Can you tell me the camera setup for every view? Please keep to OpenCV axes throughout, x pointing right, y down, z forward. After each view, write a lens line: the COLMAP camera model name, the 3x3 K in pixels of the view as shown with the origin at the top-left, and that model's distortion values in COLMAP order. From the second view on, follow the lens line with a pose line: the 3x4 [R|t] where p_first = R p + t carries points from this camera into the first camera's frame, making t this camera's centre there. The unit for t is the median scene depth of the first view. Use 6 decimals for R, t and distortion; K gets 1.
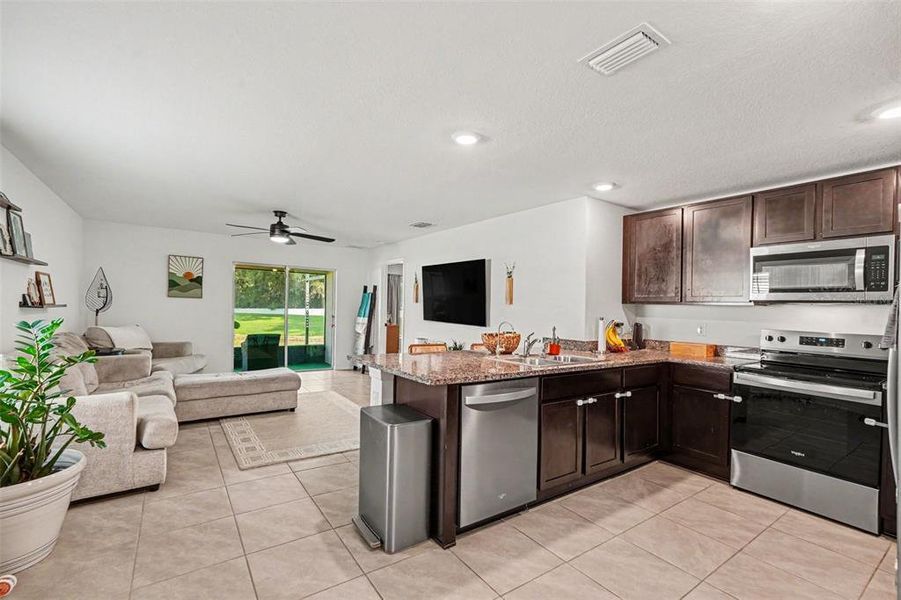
lens RADIAL K [[393.7, 0, 447.9], [0, 393.7, 313.5], [0, 0, 1]] dist [-0.012621, 0.005369]
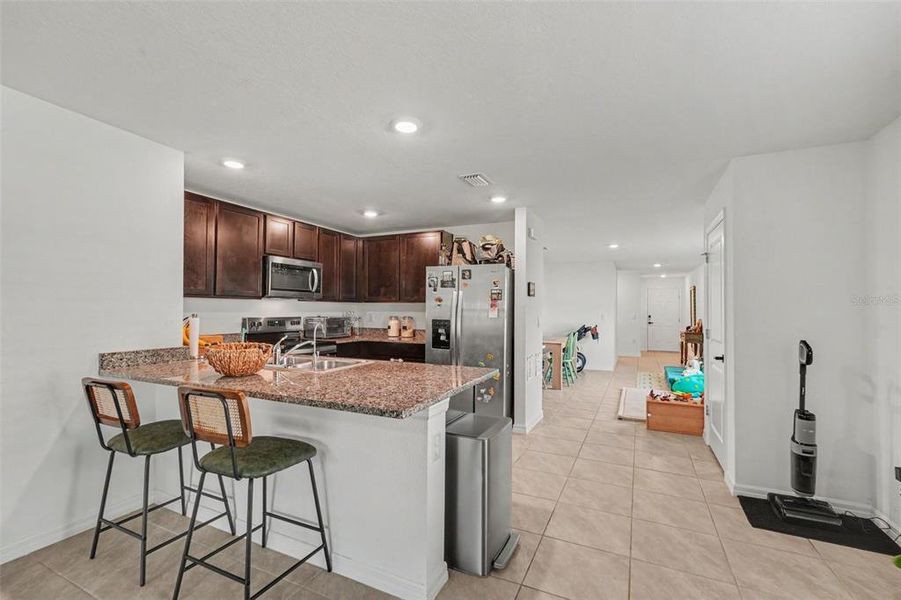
lens RADIAL K [[393.7, 0, 448.0], [0, 393.7, 305.8], [0, 0, 1]] dist [-0.012621, 0.005369]
pose [[-0.485308, -0.024848, 0.873990, -0.589299], [-0.009633, 0.999687, 0.023073, -0.031089], [-0.874290, 0.002778, -0.485395, 0.983706]]
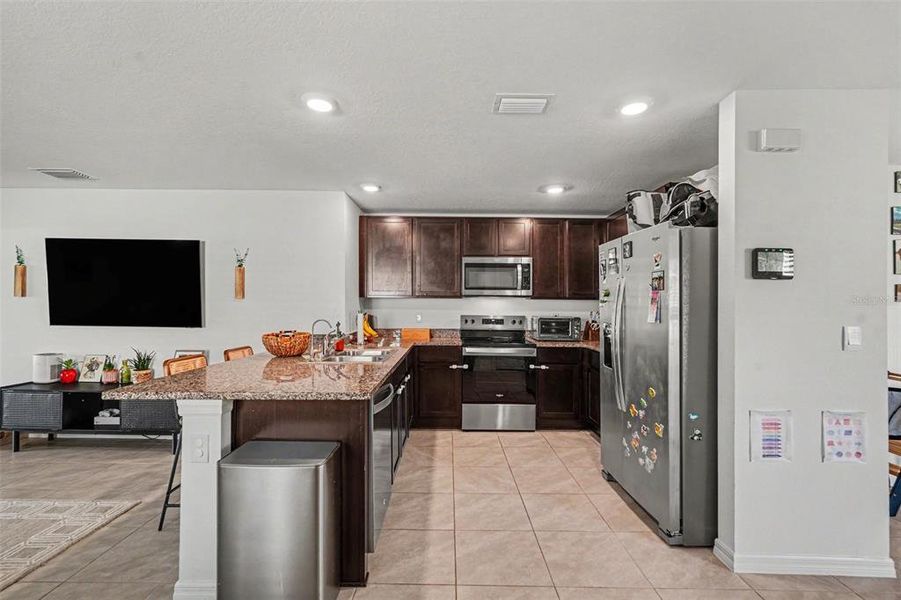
lens RADIAL K [[393.7, 0, 447.5], [0, 393.7, 305.2], [0, 0, 1]] dist [-0.012621, 0.005369]
pose [[0.573215, -0.023427, 0.819070, -0.356894], [0.021422, 0.999678, 0.013601, -0.014561], [-0.819125, 0.009750, 0.573533, 0.211717]]
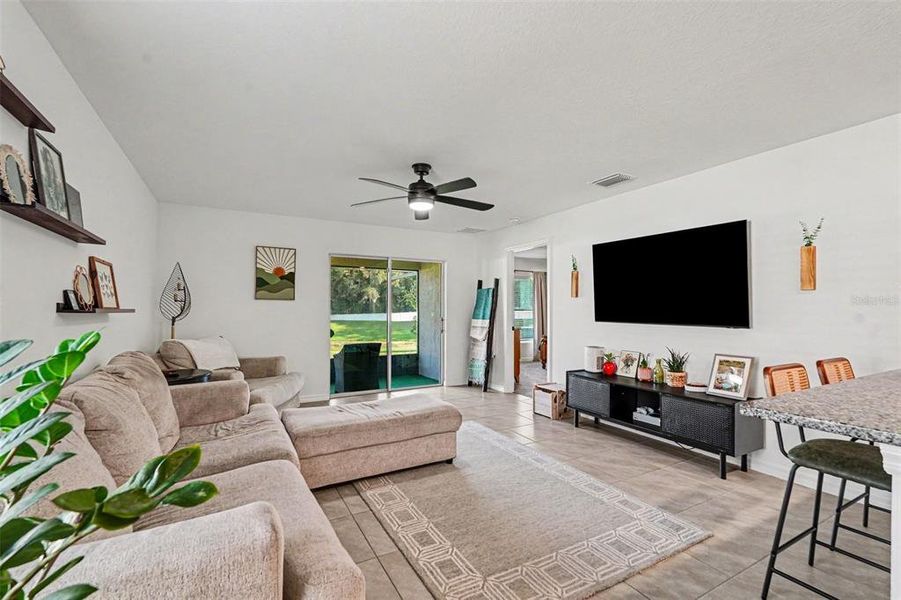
lens RADIAL K [[393.7, 0, 448.7], [0, 393.7, 304.5], [0, 0, 1]] dist [-0.012621, 0.005369]
pose [[0.993625, -0.028698, -0.109021, -0.424231], [0.025448, 0.999193, -0.031088, 0.004773], [0.109825, 0.028115, 0.993553, 0.452432]]
